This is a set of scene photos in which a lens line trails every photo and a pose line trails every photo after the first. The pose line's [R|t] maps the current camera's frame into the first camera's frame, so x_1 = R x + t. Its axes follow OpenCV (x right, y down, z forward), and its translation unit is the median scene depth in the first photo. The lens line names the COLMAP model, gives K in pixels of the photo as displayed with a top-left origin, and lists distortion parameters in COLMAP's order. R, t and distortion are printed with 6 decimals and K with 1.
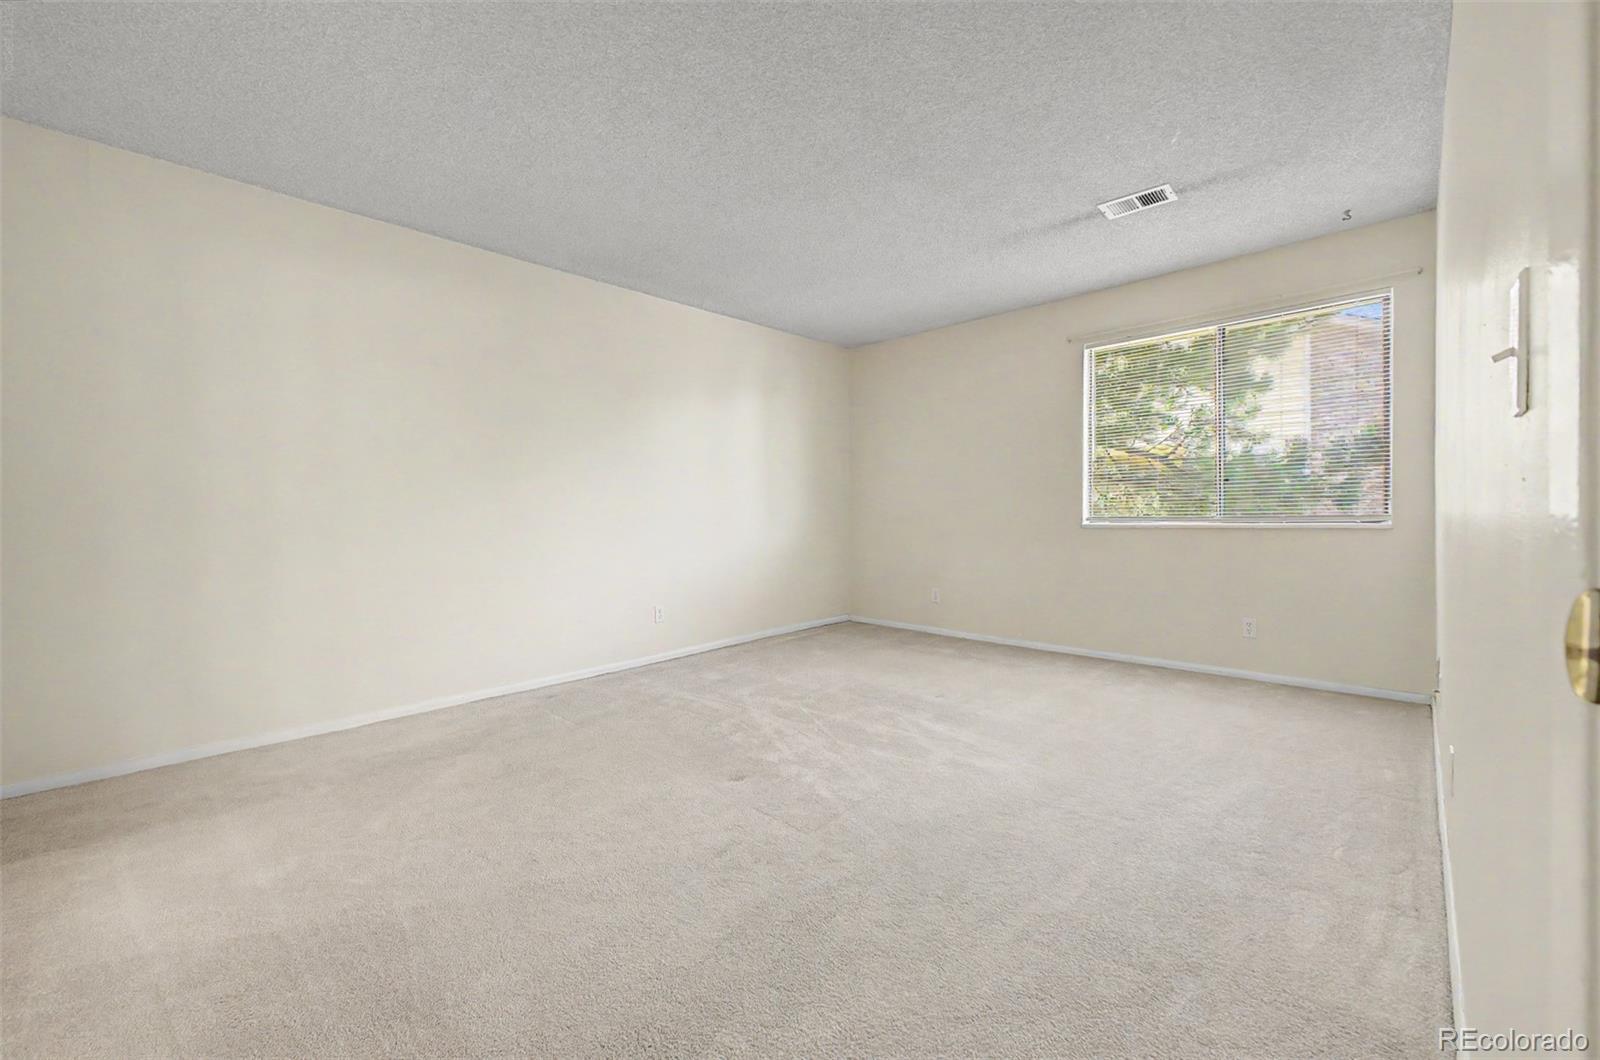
lens RADIAL K [[645.2, 0, 792.6], [0, 645.2, 522.5], [0, 0, 1]] dist [0.013269, -0.000759]
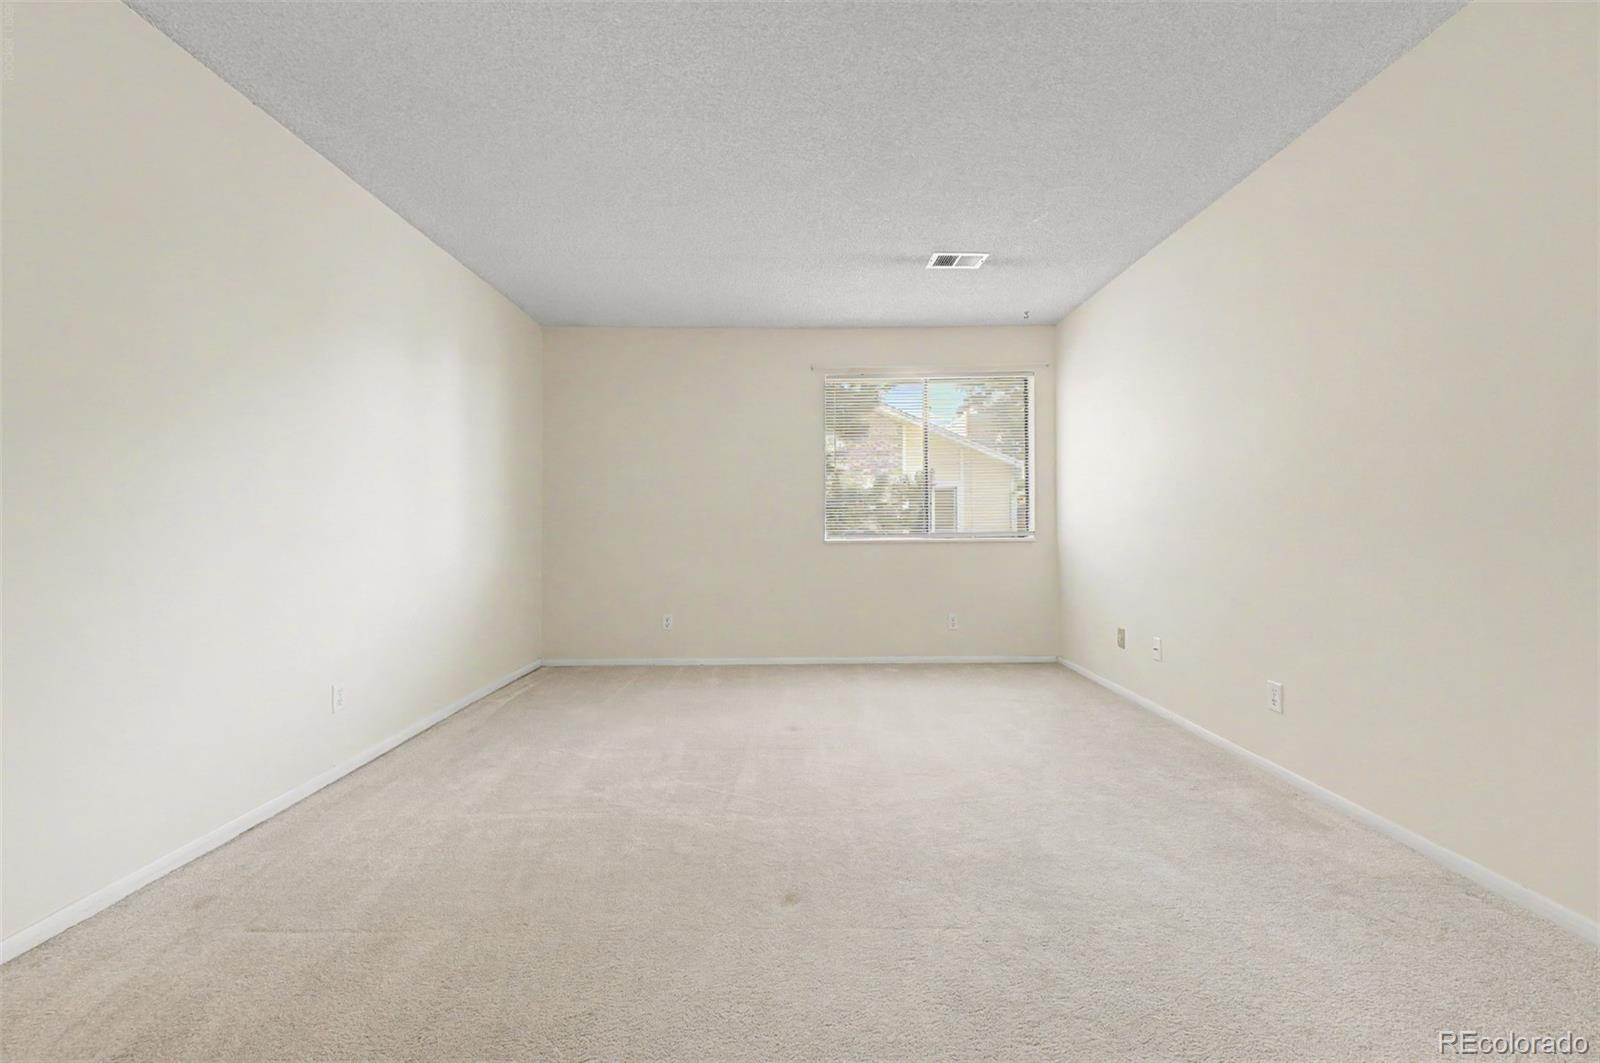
lens RADIAL K [[645.2, 0, 800.5], [0, 645.2, 525.6], [0, 0, 1]] dist [0.013269, -0.000759]
pose [[0.707794, 0.009355, 0.706357, -0.330601], [0.008426, 0.999729, -0.021684, 0.000930], [-0.706369, 0.021300, 0.707523, 0.273365]]
